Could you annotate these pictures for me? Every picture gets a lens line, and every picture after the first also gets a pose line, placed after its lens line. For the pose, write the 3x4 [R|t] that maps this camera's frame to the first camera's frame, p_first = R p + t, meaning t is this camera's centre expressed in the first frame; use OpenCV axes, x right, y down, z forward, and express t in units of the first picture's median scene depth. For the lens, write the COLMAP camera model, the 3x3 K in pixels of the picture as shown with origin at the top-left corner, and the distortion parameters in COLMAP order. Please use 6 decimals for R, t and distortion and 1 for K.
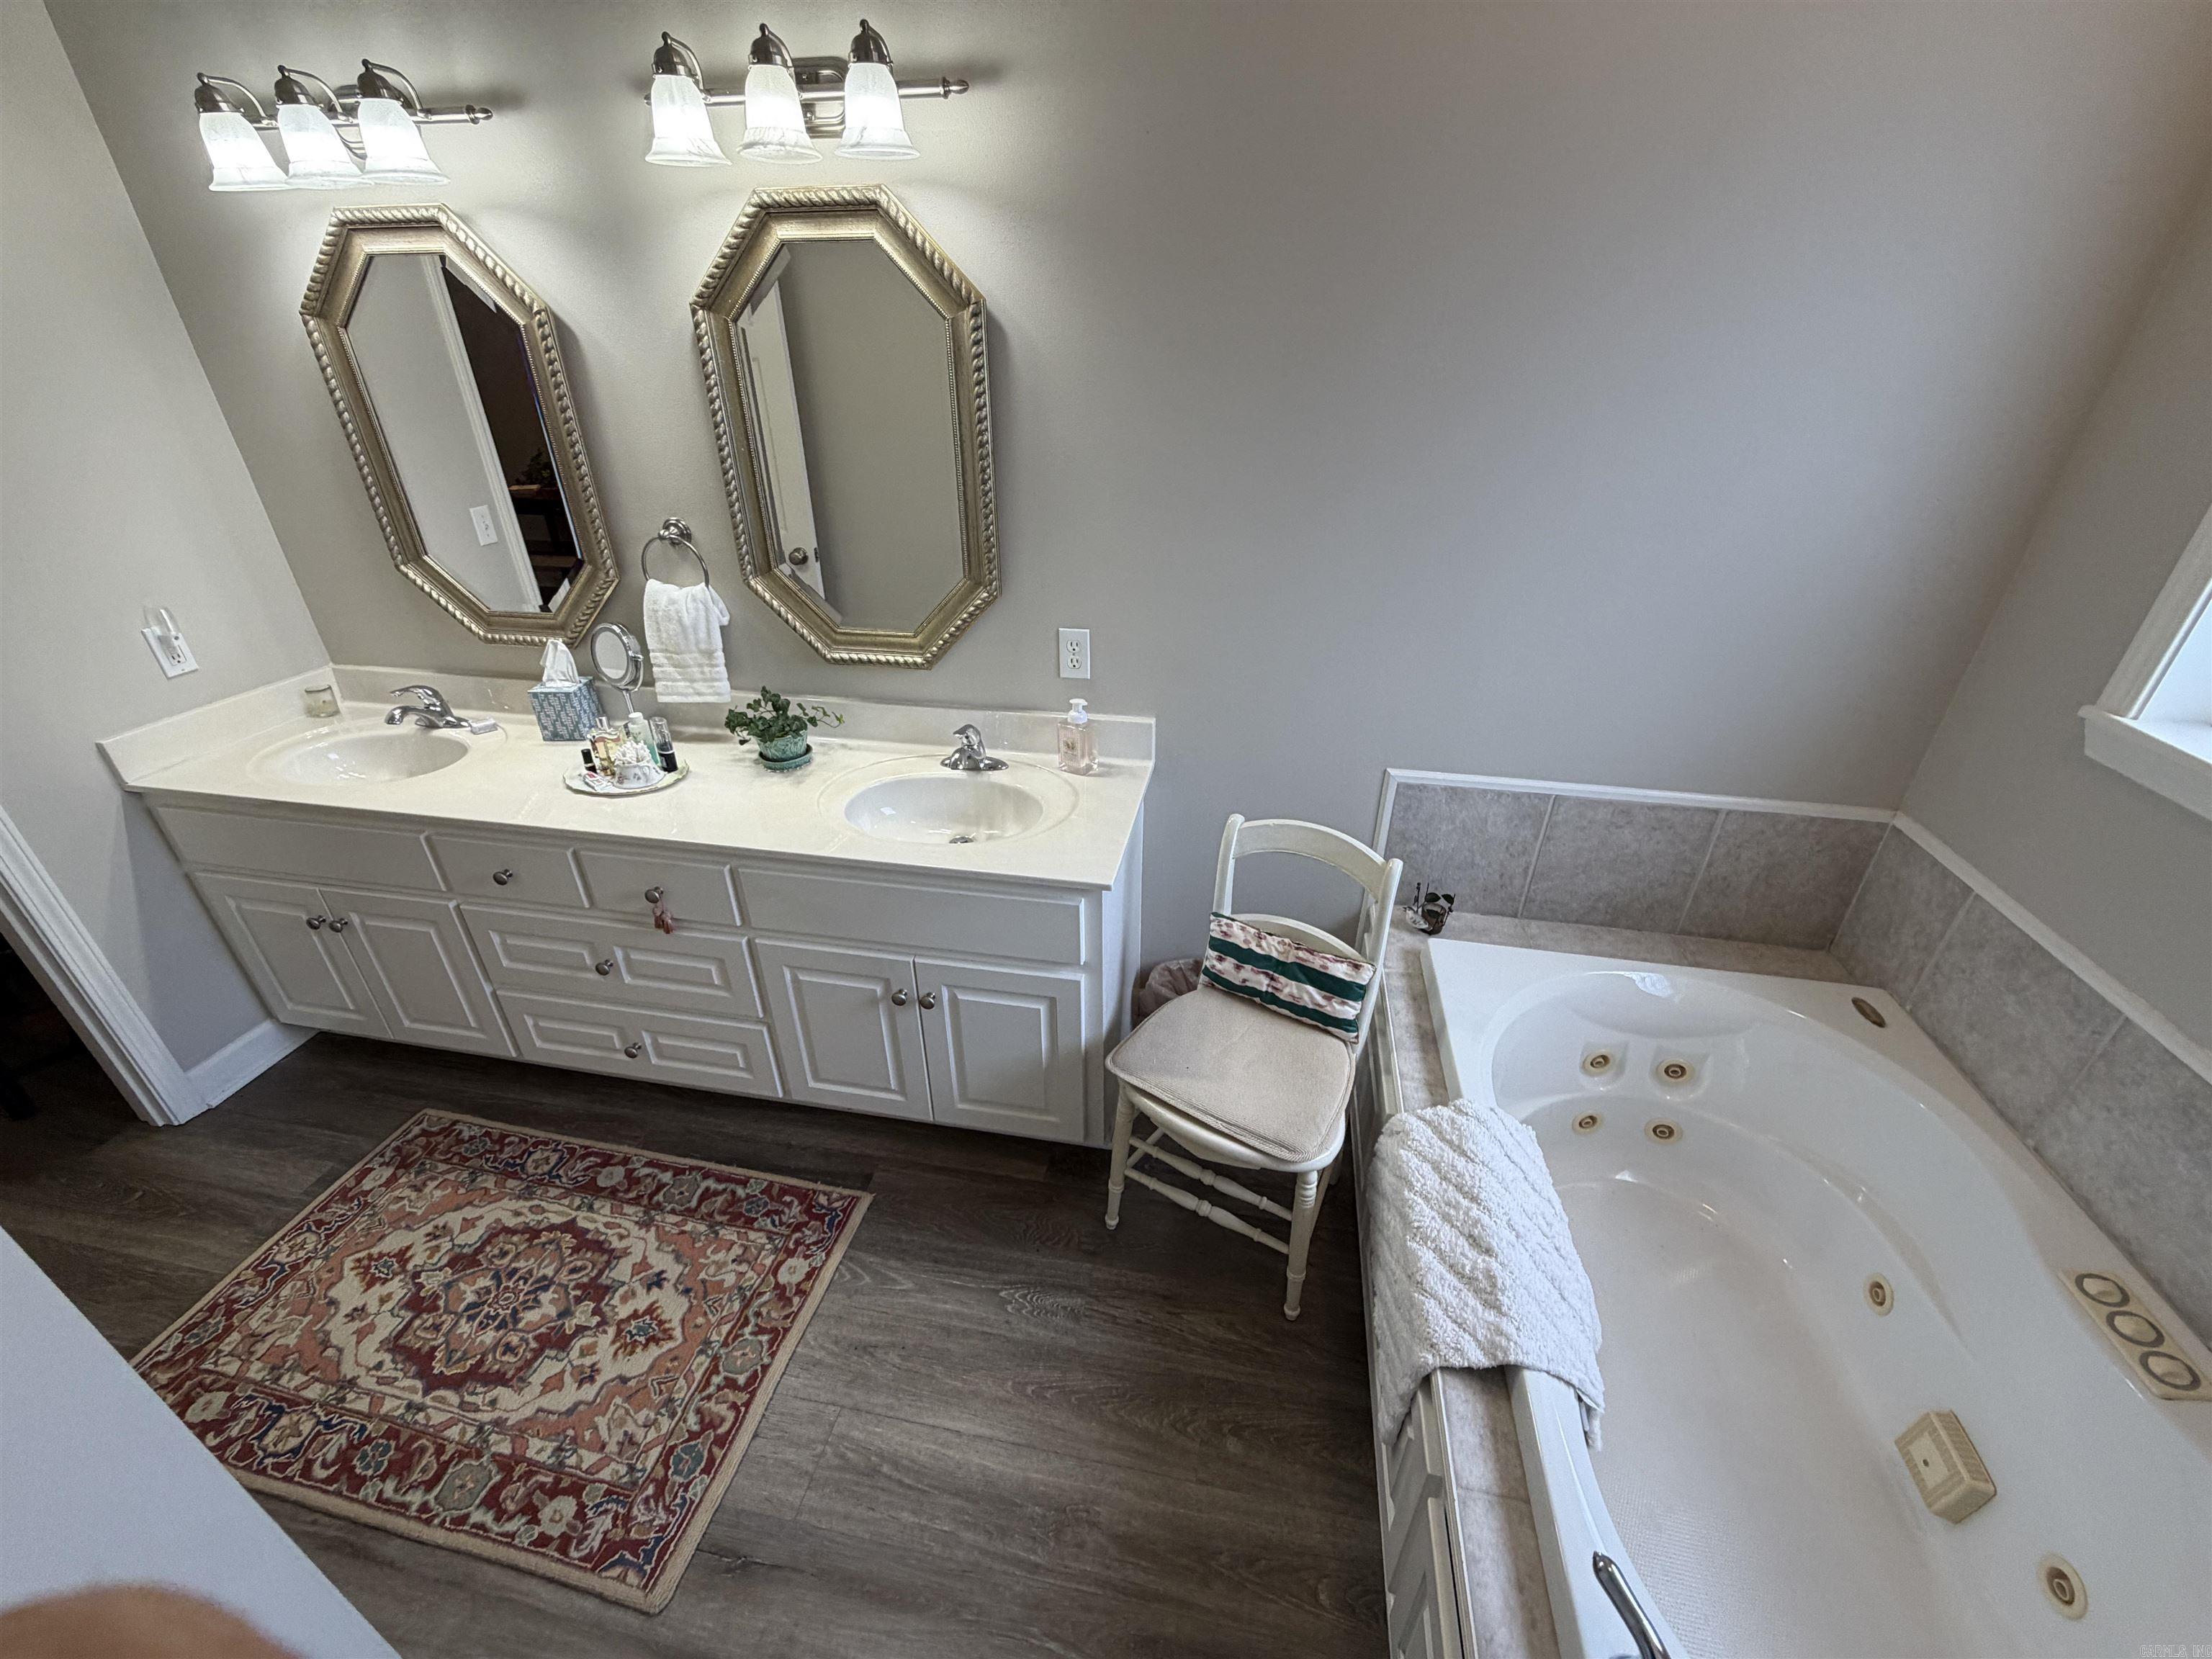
lens RADIAL K [[882.1, 0, 1094.4], [0, 882.1, 822.3], [0, 0, 1]] dist [-0.000332, -0.000461]
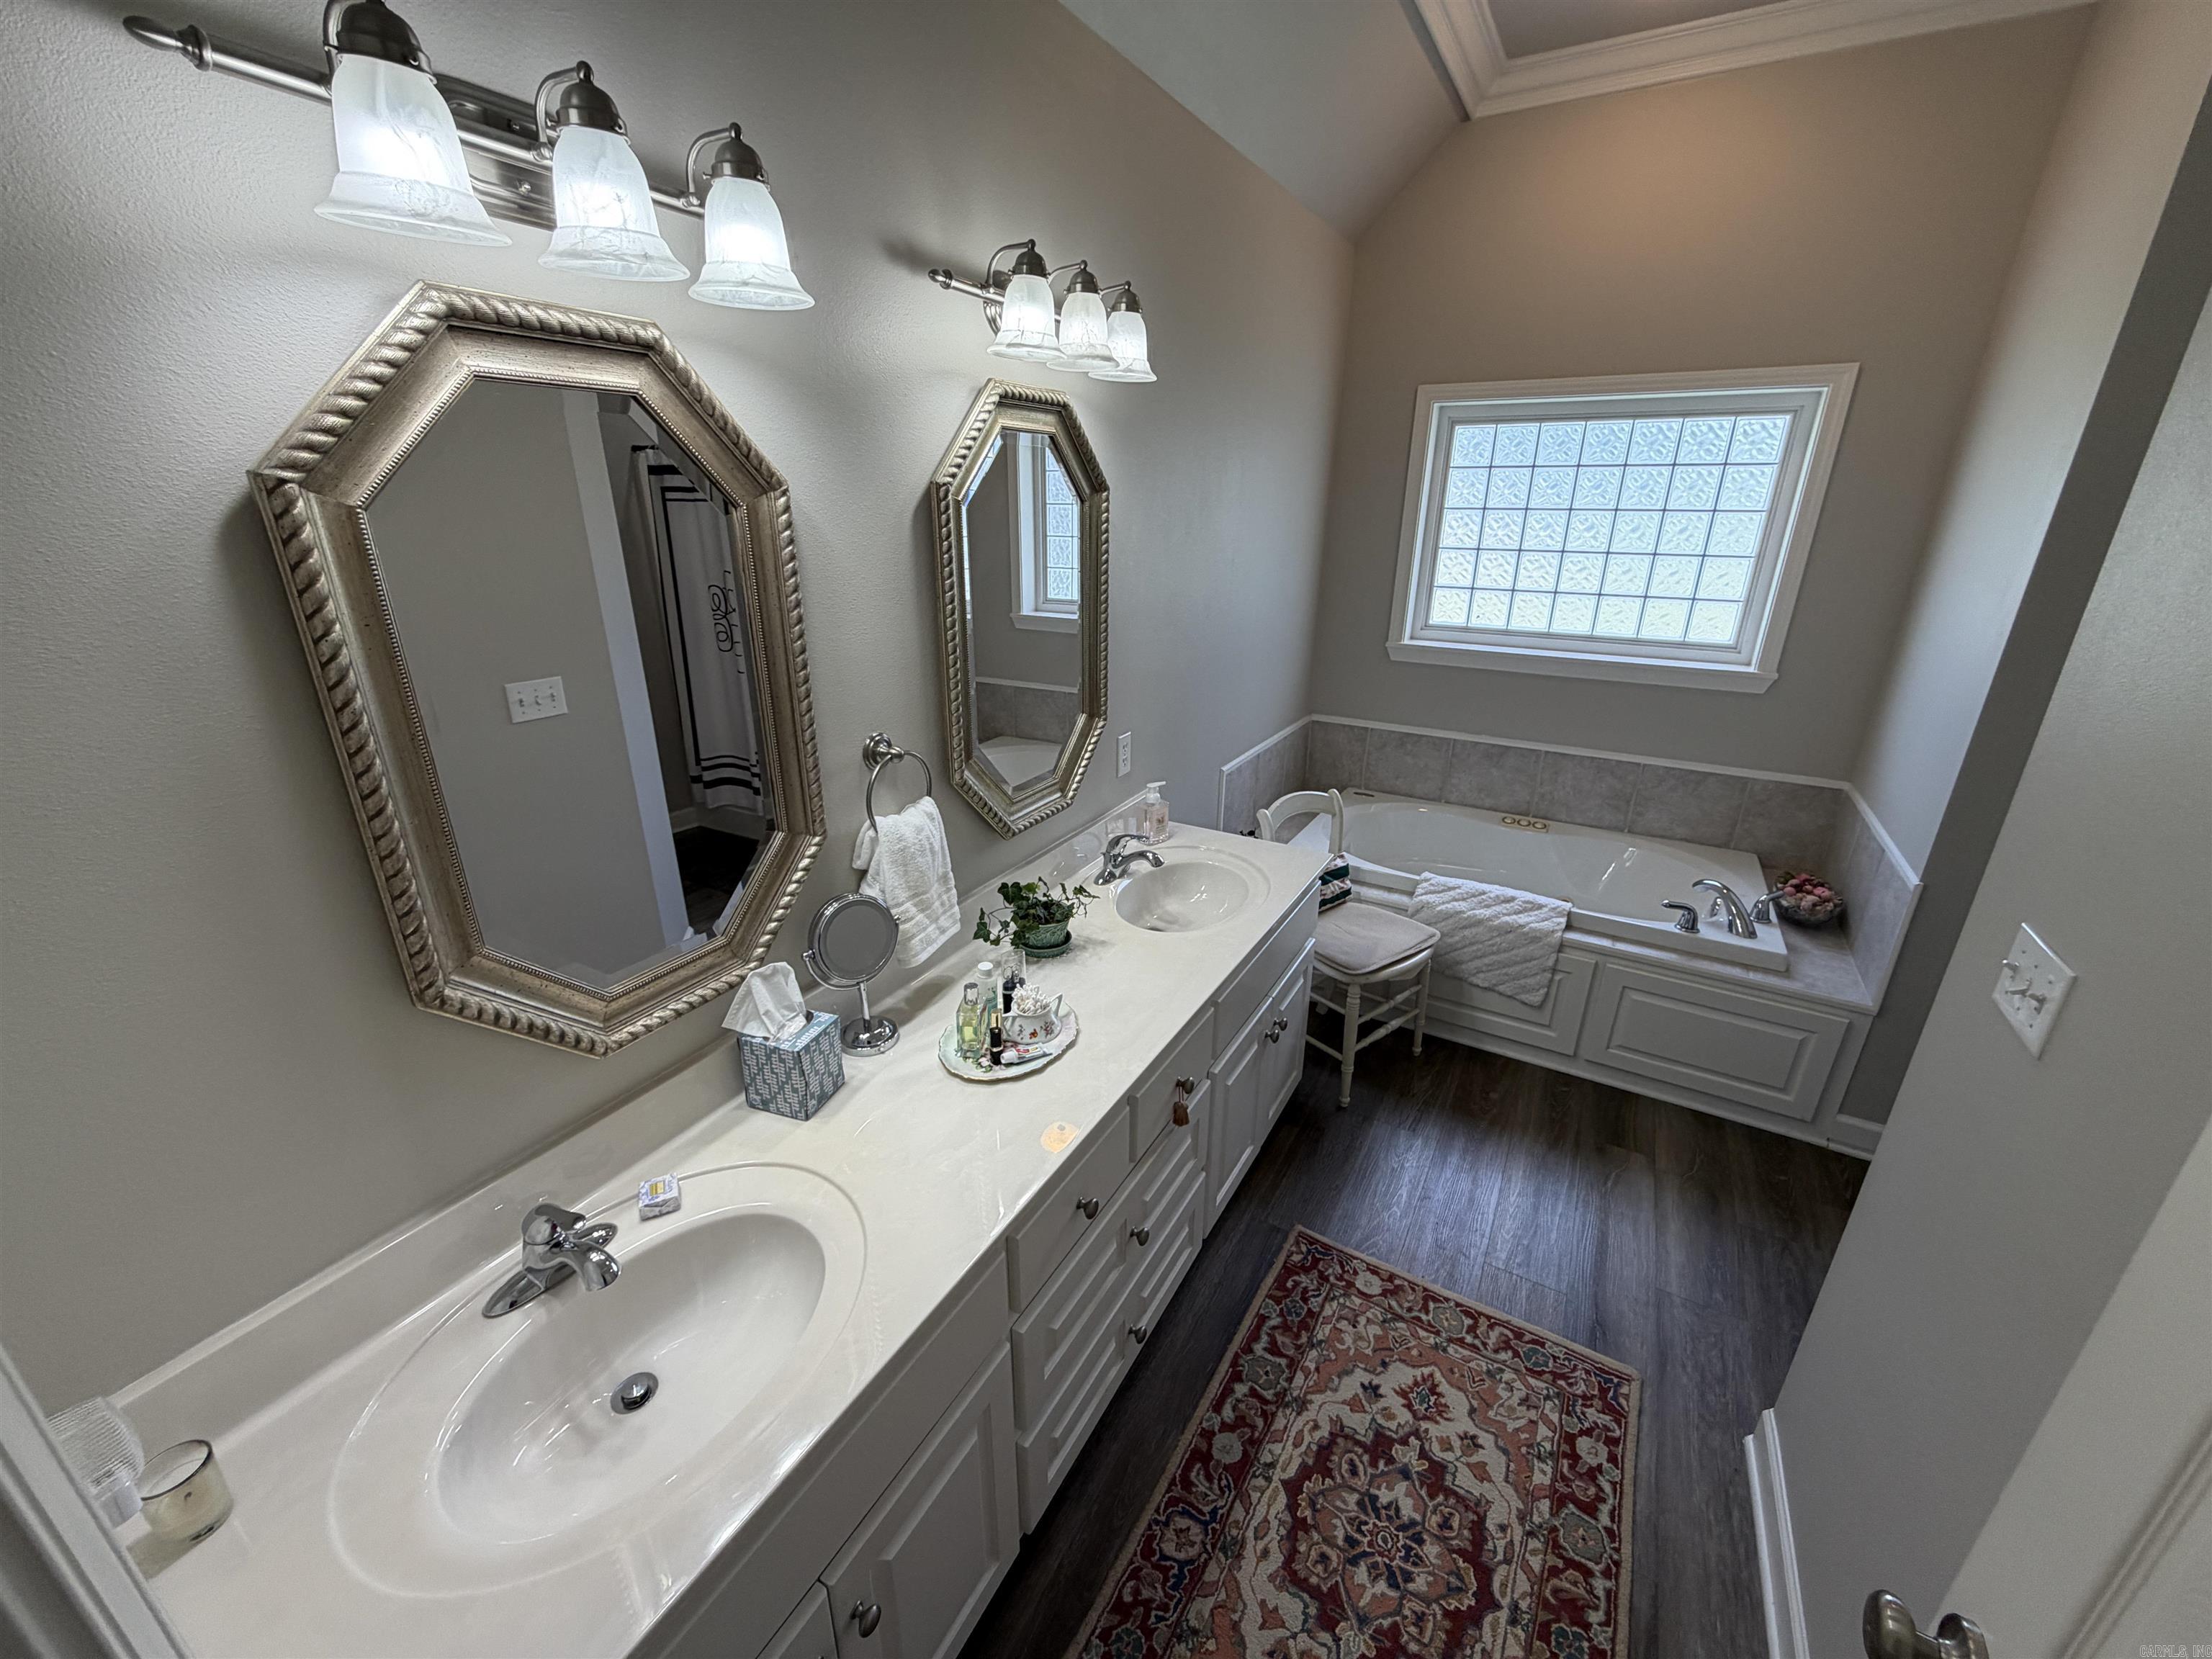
lens RADIAL K [[882.1, 0, 1091.3], [0, 882.1, 841.2], [0, 0, 1]] dist [-0.000332, -0.000461]
pose [[0.333170, -0.338795, 0.879895, -1.372002], [0.450176, 0.877133, 0.167274, -0.369958], [-0.828456, 0.340377, 0.444752, 0.646578]]
